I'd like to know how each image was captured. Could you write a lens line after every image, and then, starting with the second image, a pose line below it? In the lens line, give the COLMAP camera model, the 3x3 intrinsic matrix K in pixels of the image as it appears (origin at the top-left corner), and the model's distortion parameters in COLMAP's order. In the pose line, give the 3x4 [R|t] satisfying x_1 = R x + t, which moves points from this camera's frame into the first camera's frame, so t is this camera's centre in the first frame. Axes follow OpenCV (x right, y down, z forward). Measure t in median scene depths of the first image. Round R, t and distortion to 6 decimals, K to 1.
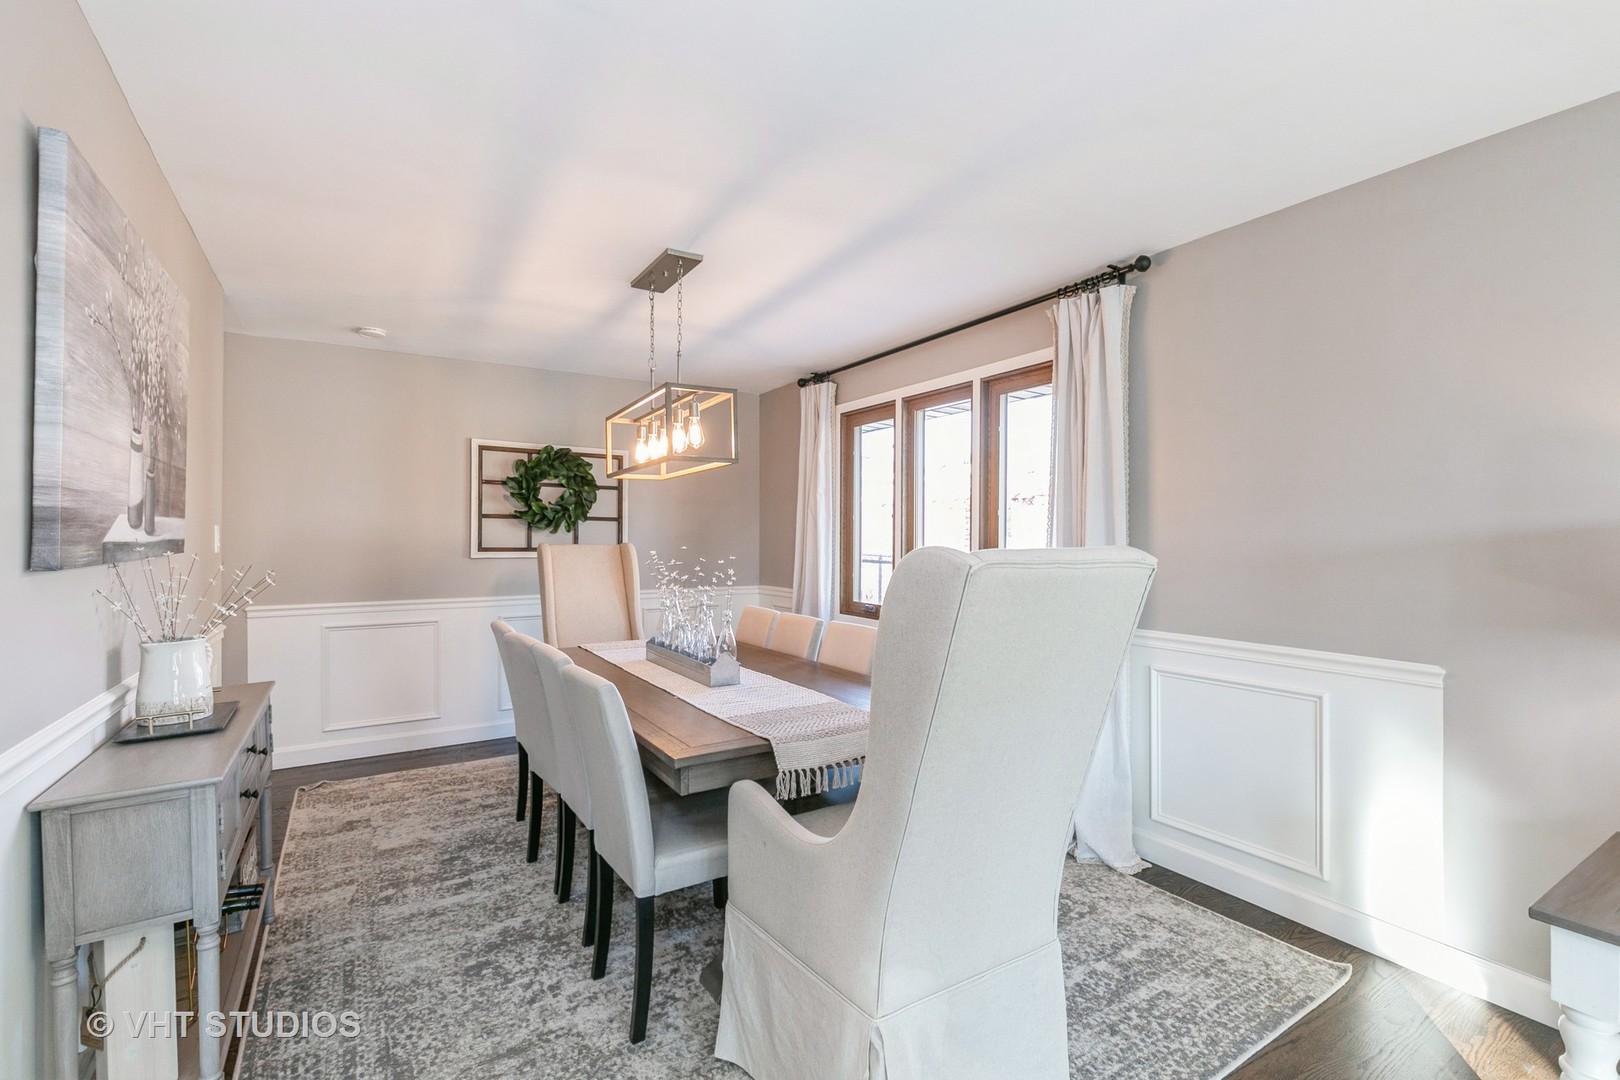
lens RADIAL K [[726.4, 0, 807.4], [0, 726.4, 535.3], [0, 0, 1]] dist [0.000899, 0.000102]
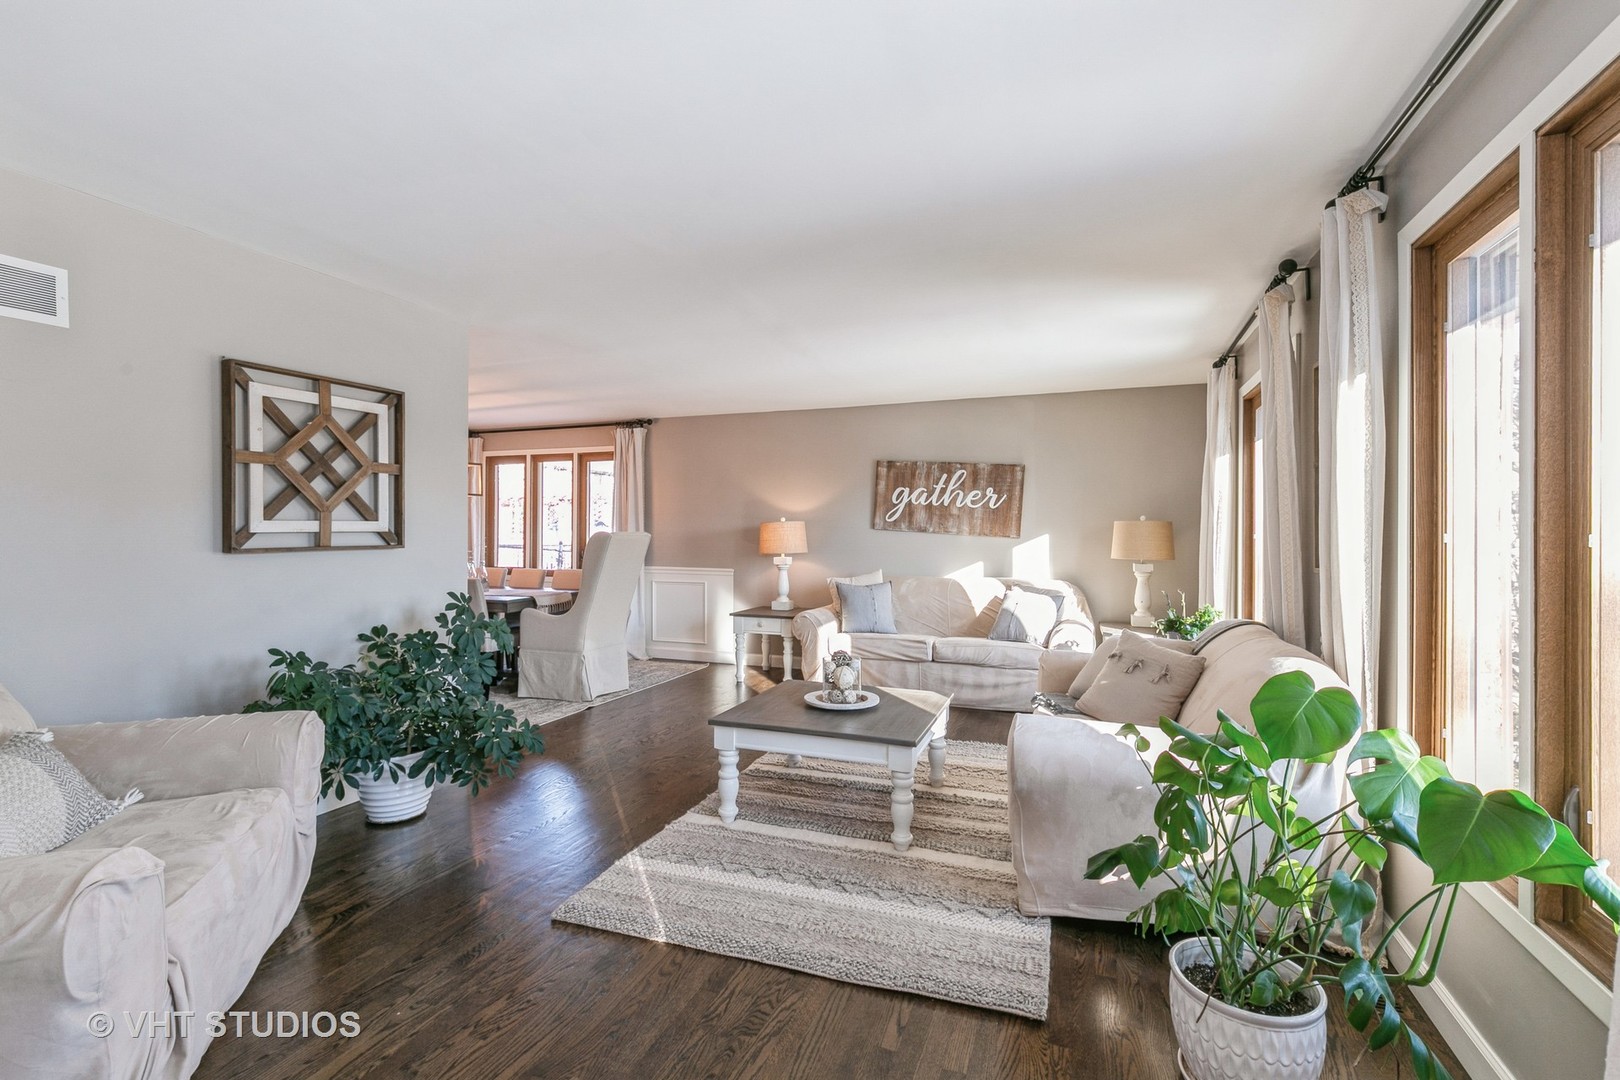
lens RADIAL K [[726.4, 0, 807.4], [0, 726.4, 535.3], [0, 0, 1]] dist [0.000899, 0.000102]
pose [[0.804260, -0.002572, 0.594272, -0.584894], [-0.002997, 0.999960, 0.008384, -0.000071], [-0.594270, -0.008524, 0.804221, -1.327985]]
